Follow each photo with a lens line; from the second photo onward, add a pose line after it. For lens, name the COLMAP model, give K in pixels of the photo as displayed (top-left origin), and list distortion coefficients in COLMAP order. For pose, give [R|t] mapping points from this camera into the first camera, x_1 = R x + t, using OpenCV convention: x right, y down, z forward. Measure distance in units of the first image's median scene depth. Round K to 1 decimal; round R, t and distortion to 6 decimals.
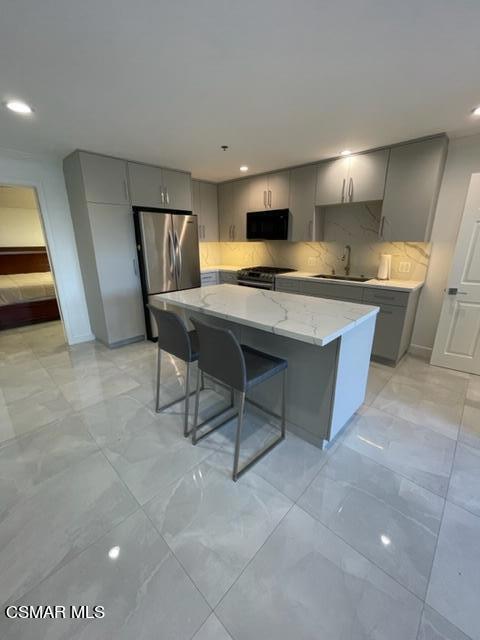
lens RADIAL K [[257.8, 0, 240.0], [0, 257.8, 317.6], [0, 0, 1]] dist [0.000883, 0.000191]
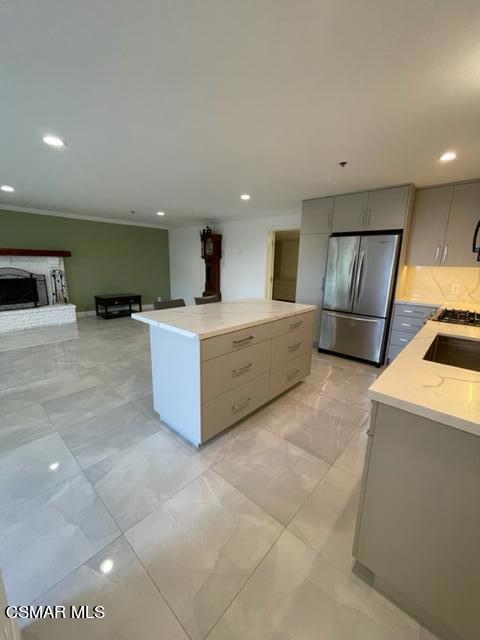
lens RADIAL K [[257.8, 0, 238.2], [0, 257.8, 320.2], [0, 0, 1]] dist [0.000883, 0.000191]
pose [[0.024875, 0.220137, -0.975152, 1.197094], [-0.296999, 0.933038, 0.203054, -0.268795], [0.954554, 0.284568, 0.088590, 0.902372]]
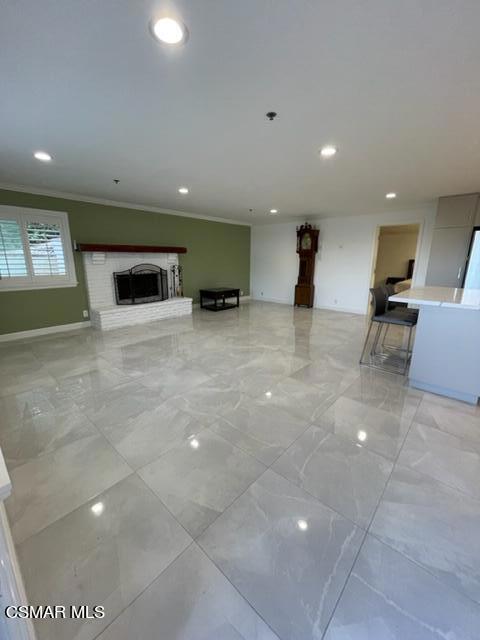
lens RADIAL K [[257.8, 0, 240.5], [0, 257.8, 320.0], [0, 0, 1]] dist [0.000883, 0.000191]
pose [[0.031649, 0.233104, -0.971937, 1.366260], [-0.283782, 0.934501, 0.214885, 0.077807], [0.958366, 0.269017, 0.095727, -0.176302]]
